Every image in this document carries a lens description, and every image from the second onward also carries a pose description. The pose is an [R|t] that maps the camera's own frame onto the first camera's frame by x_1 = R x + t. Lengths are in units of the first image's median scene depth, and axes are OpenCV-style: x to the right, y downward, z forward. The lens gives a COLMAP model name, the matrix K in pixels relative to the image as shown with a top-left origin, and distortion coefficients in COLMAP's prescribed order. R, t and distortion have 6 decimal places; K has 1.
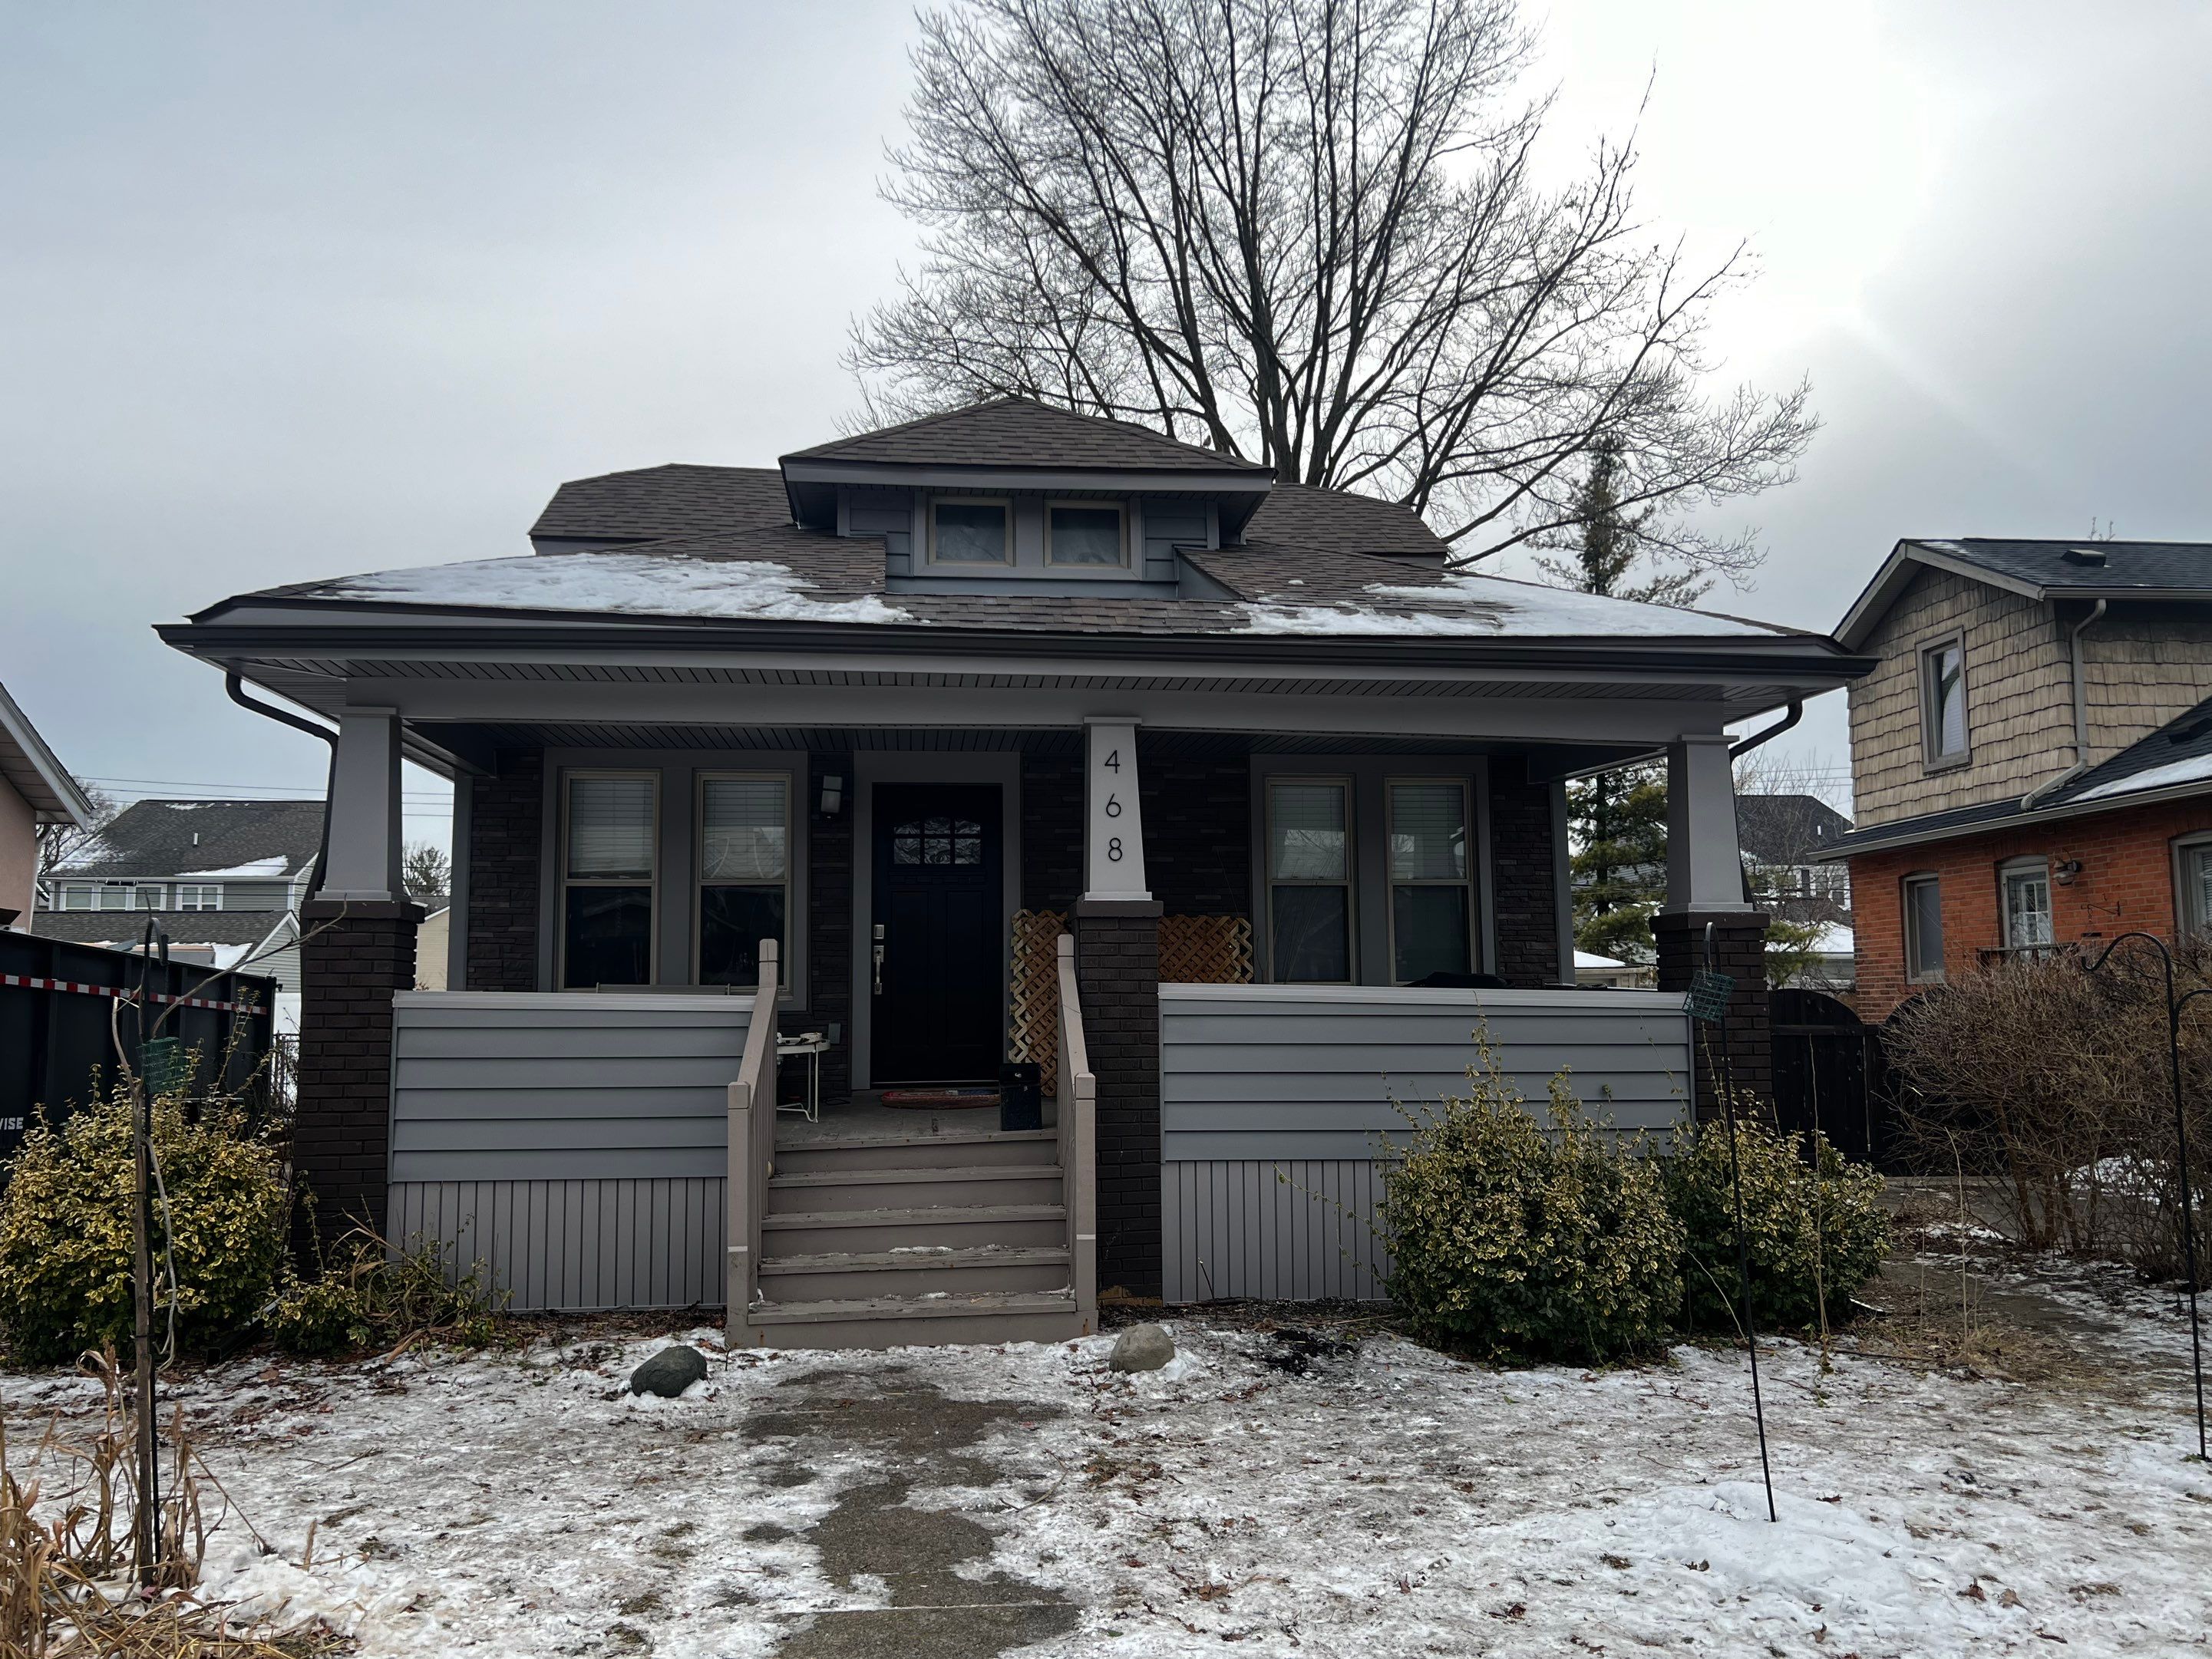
lens RADIAL K [[1659.2, 0, 1105.9], [0, 1659.2, 823.7], [0, 0, 1]] dist [0.054019, -0.065991]
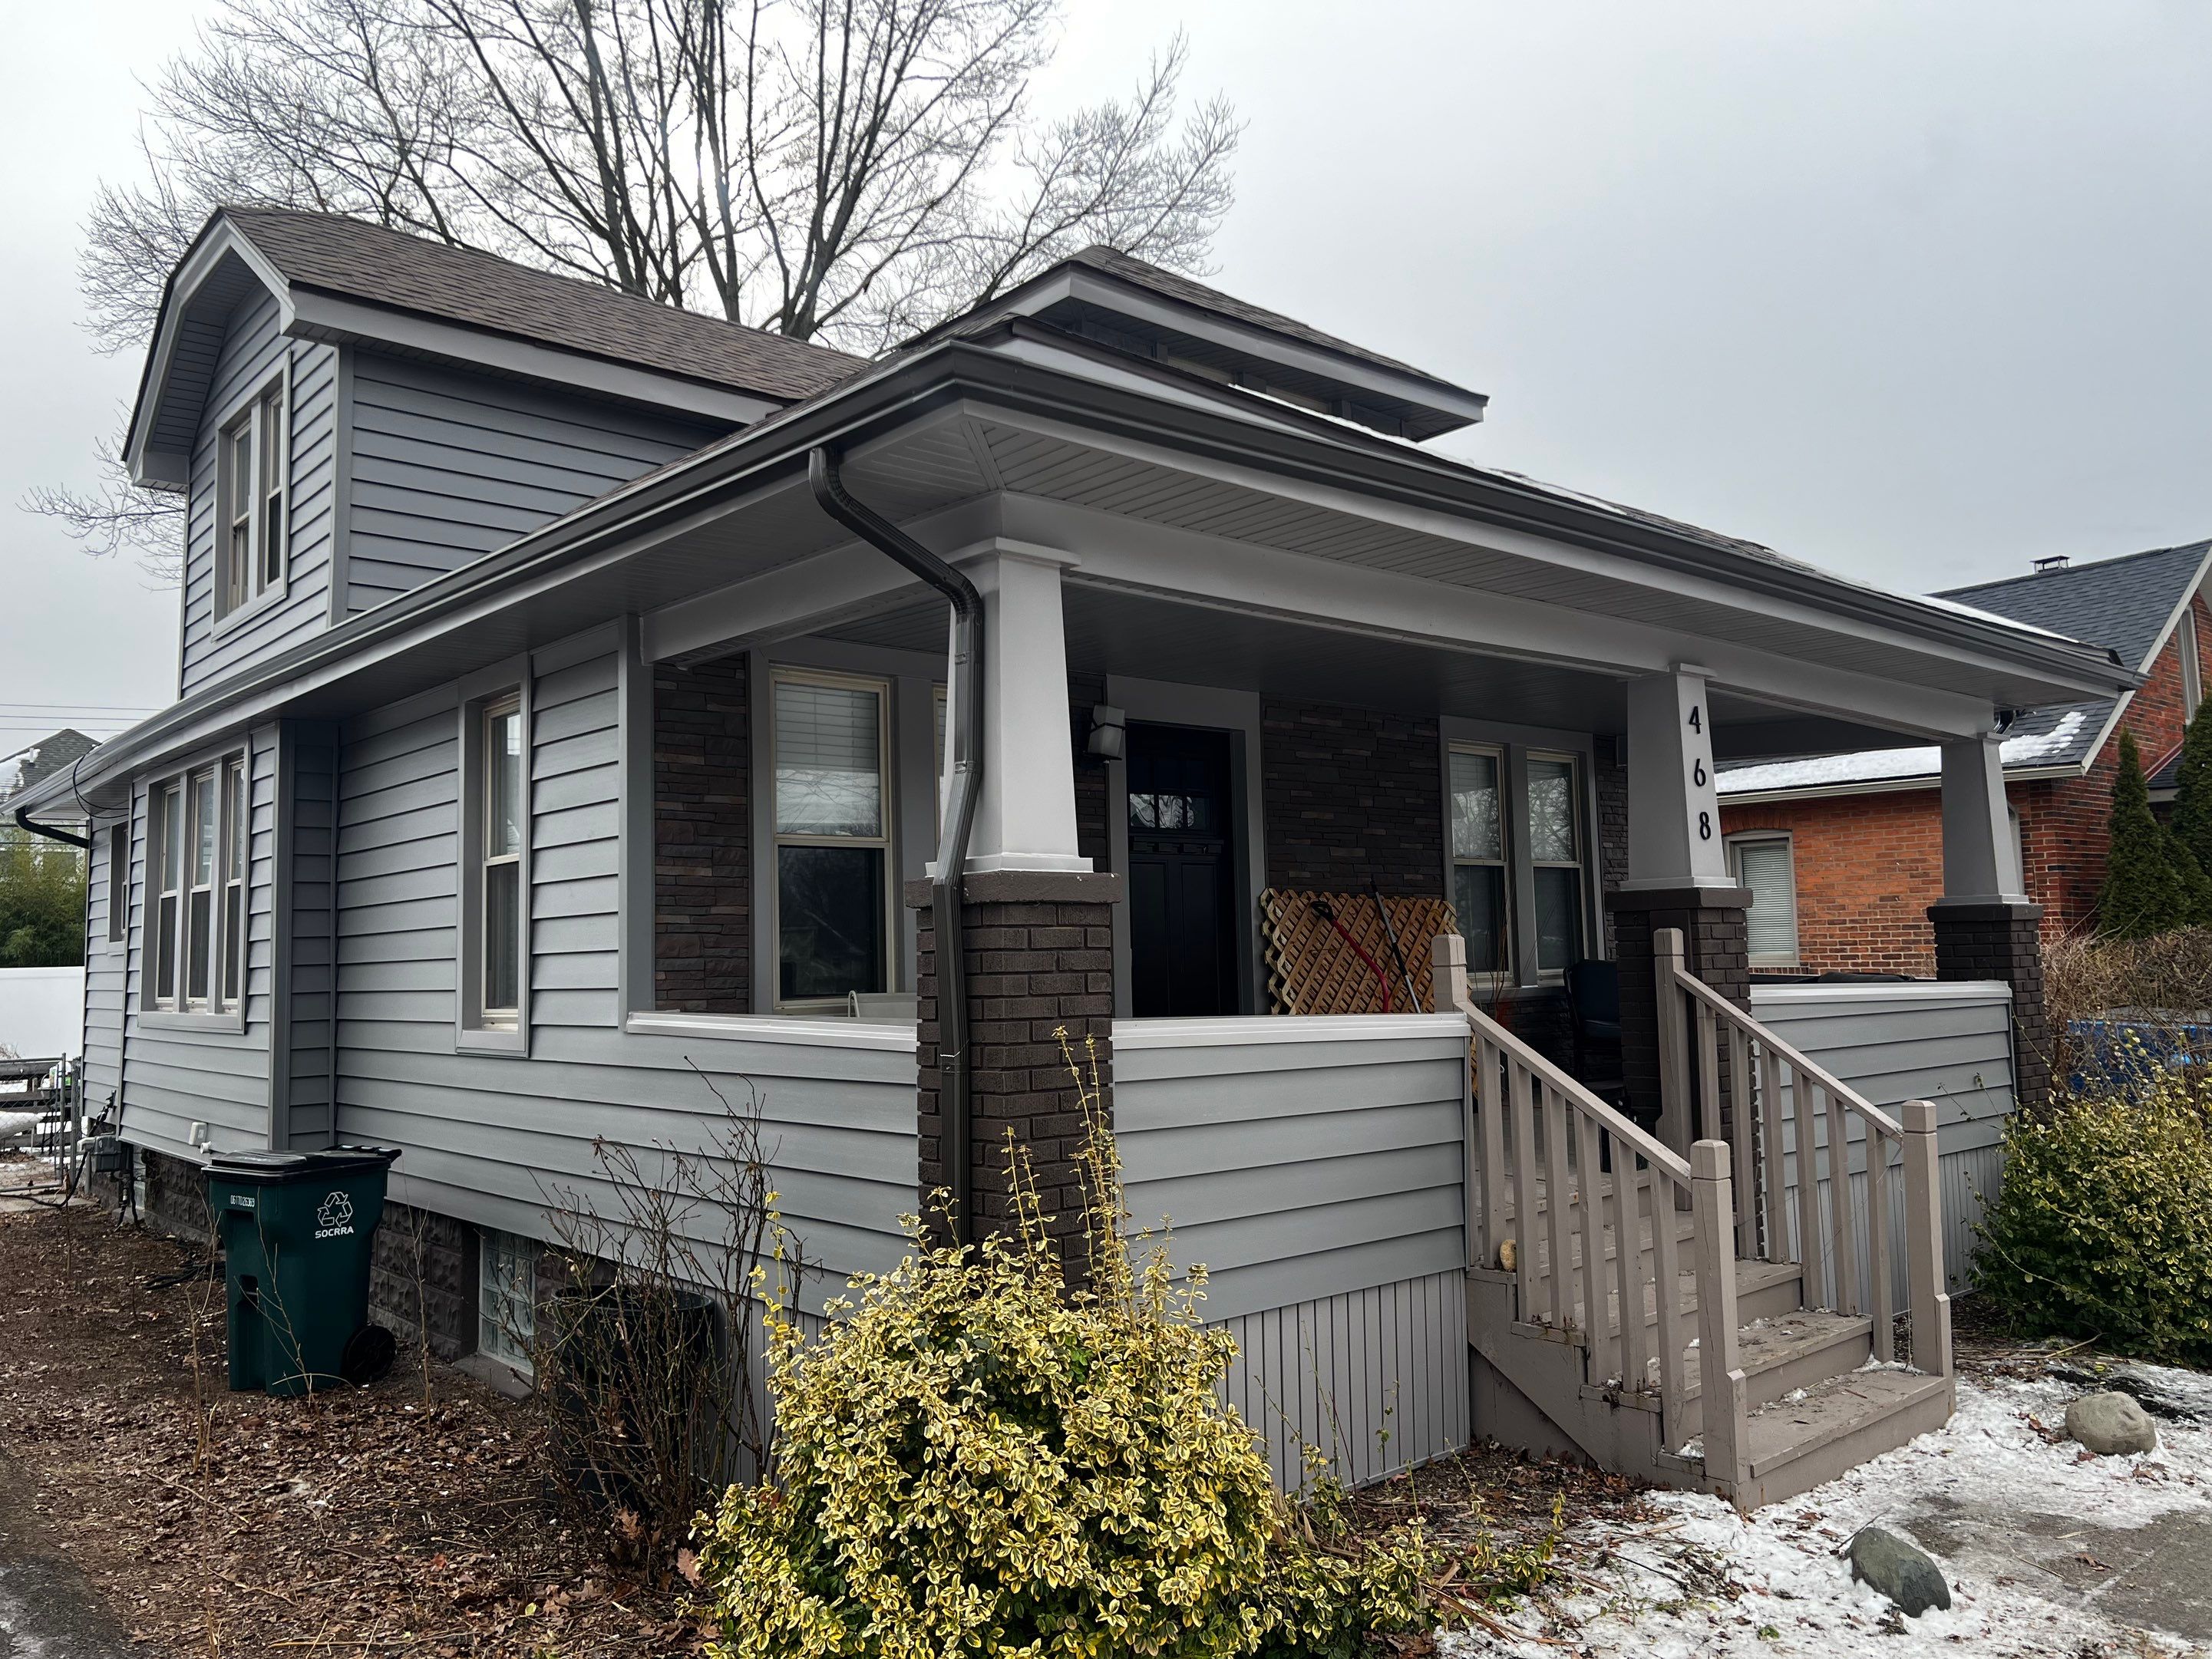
lens RADIAL K [[1647.1, 0, 1109.0], [0, 1647.1, 822.0], [0, 0, 1]] dist [0.068396, -0.078219]
pose [[0.822480, 0.034437, 0.567750, -0.699410], [-0.045475, 0.998951, 0.005287, 0.022825], [-0.566973, -0.030167, 0.823184, 0.471010]]
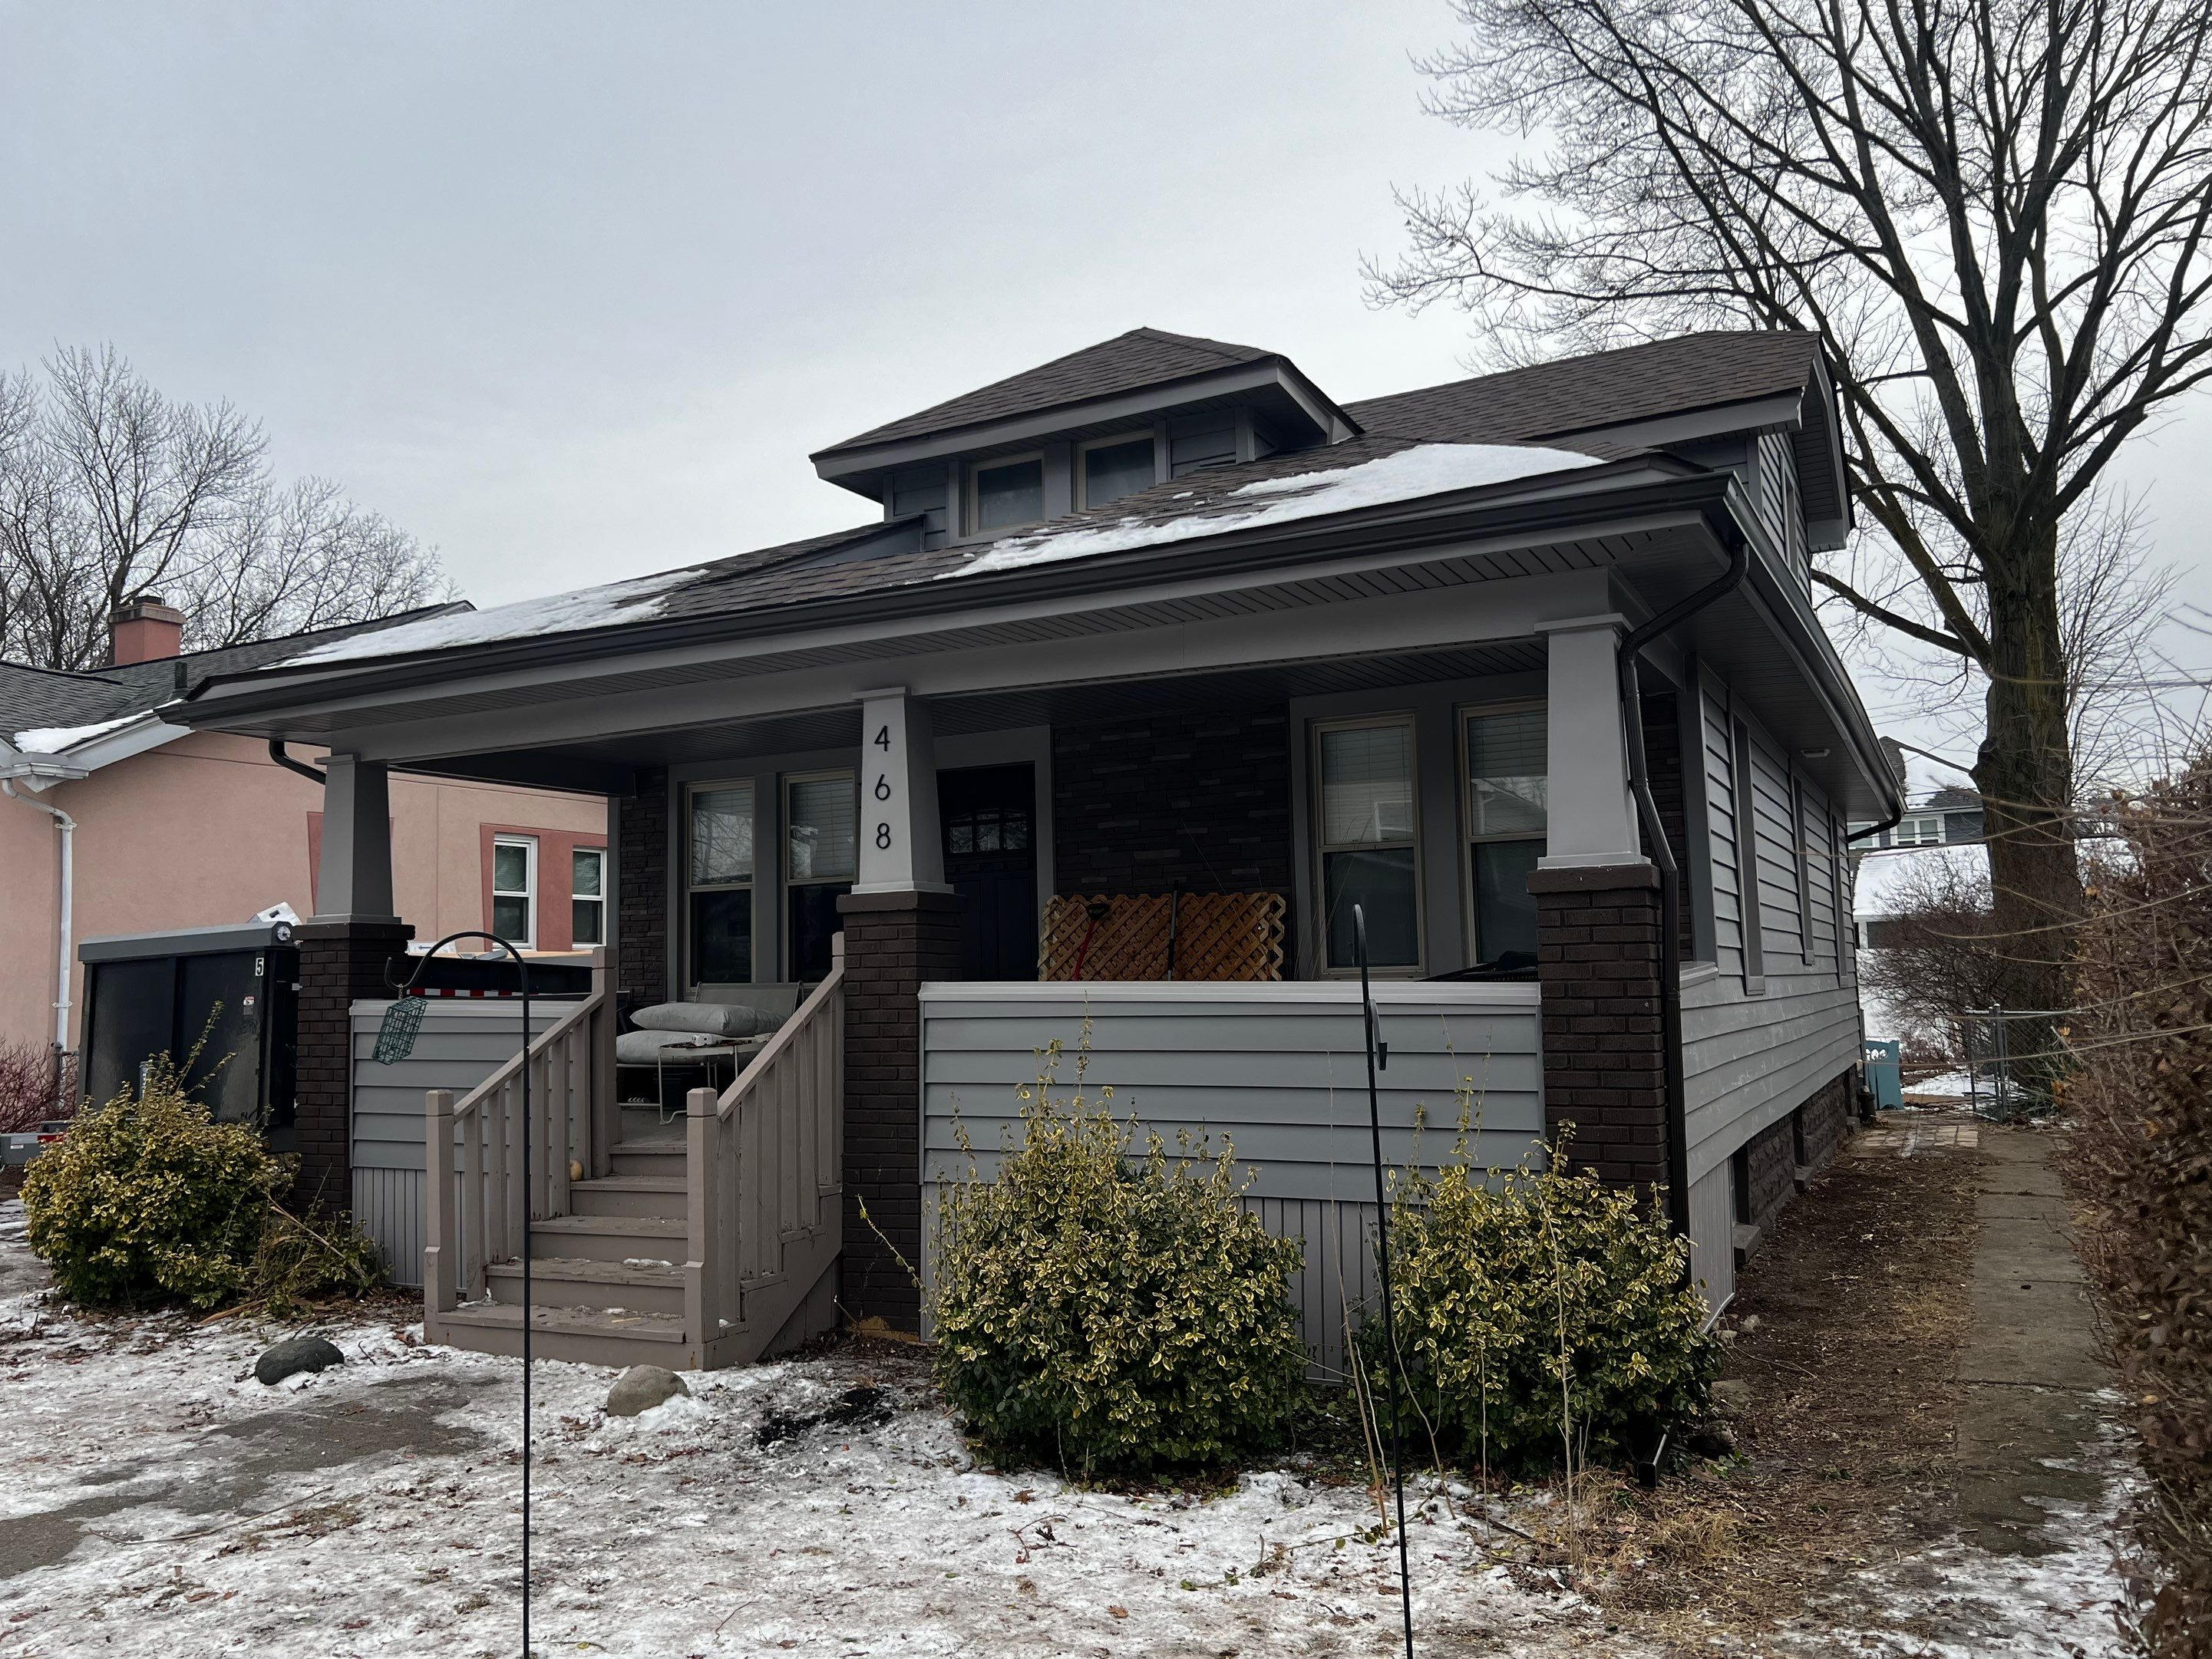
lens RADIAL K [[1675.7, 0, 1139.2], [0, 1675.7, 840.6], [0, 0, 1]] dist [0.059175, -0.086602]
pose [[0.834012, -0.060555, -0.548414, 0.612915], [0.078359, 0.996884, 0.009092, 0.020328], [0.546154, -0.050556, 0.836158, 0.305388]]
